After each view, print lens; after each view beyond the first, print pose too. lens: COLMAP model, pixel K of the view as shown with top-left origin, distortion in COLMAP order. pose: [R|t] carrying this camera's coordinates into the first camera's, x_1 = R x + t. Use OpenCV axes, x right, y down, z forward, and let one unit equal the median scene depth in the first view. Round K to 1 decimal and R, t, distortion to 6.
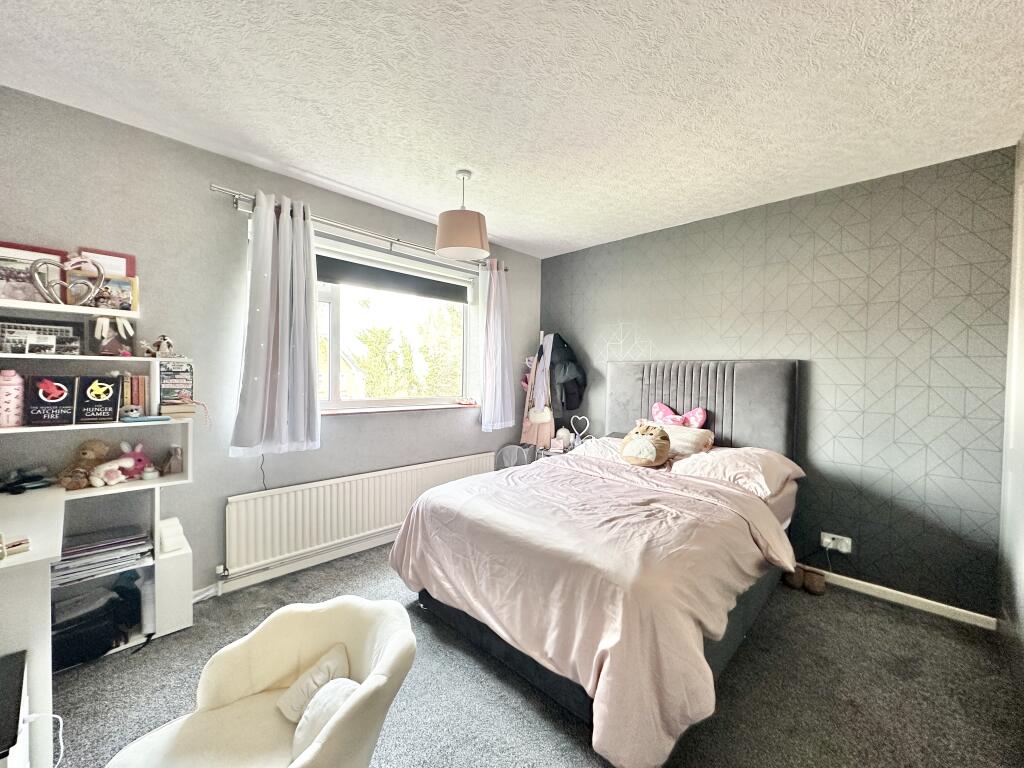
lens RADIAL K [[411.4, 0, 502.3], [0, 411.4, 382.5], [0, 0, 1]] dist [-0.006525, 0.002085]
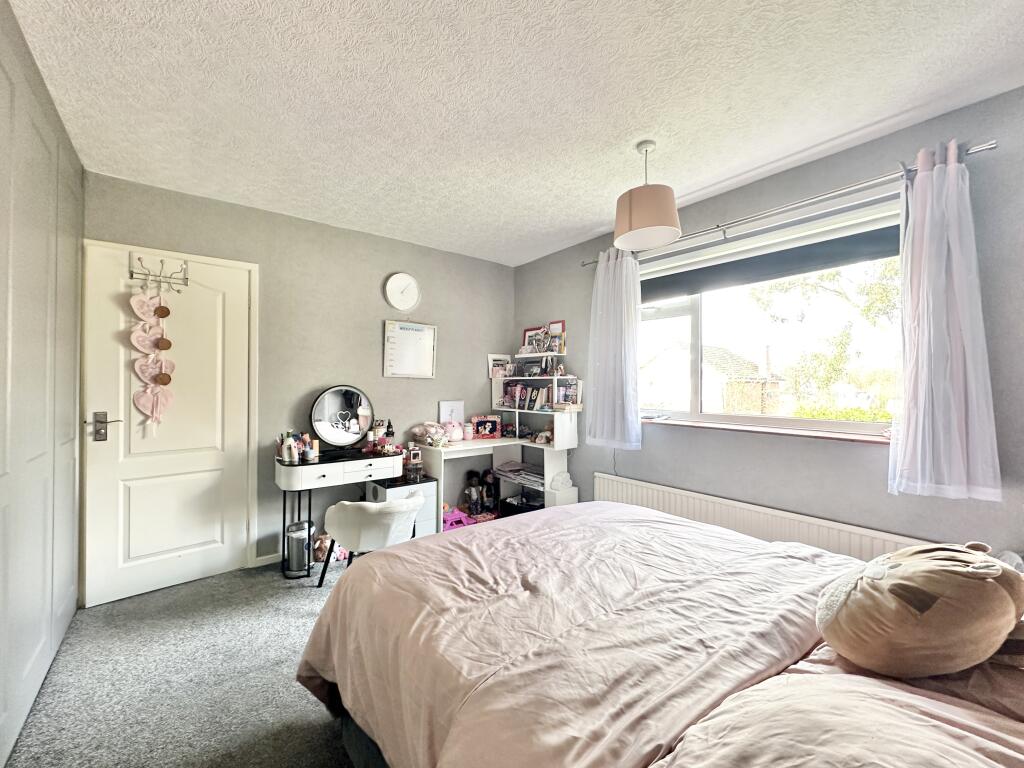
lens RADIAL K [[411.4, 0, 501.6], [0, 411.4, 384.5], [0, 0, 1]] dist [-0.006525, 0.002085]
pose [[-0.128935, -0.016862, -0.991510, 0.976829], [-0.025497, 0.999581, -0.013684, 0.002941], [0.991325, 0.023516, -0.129311, 1.043092]]
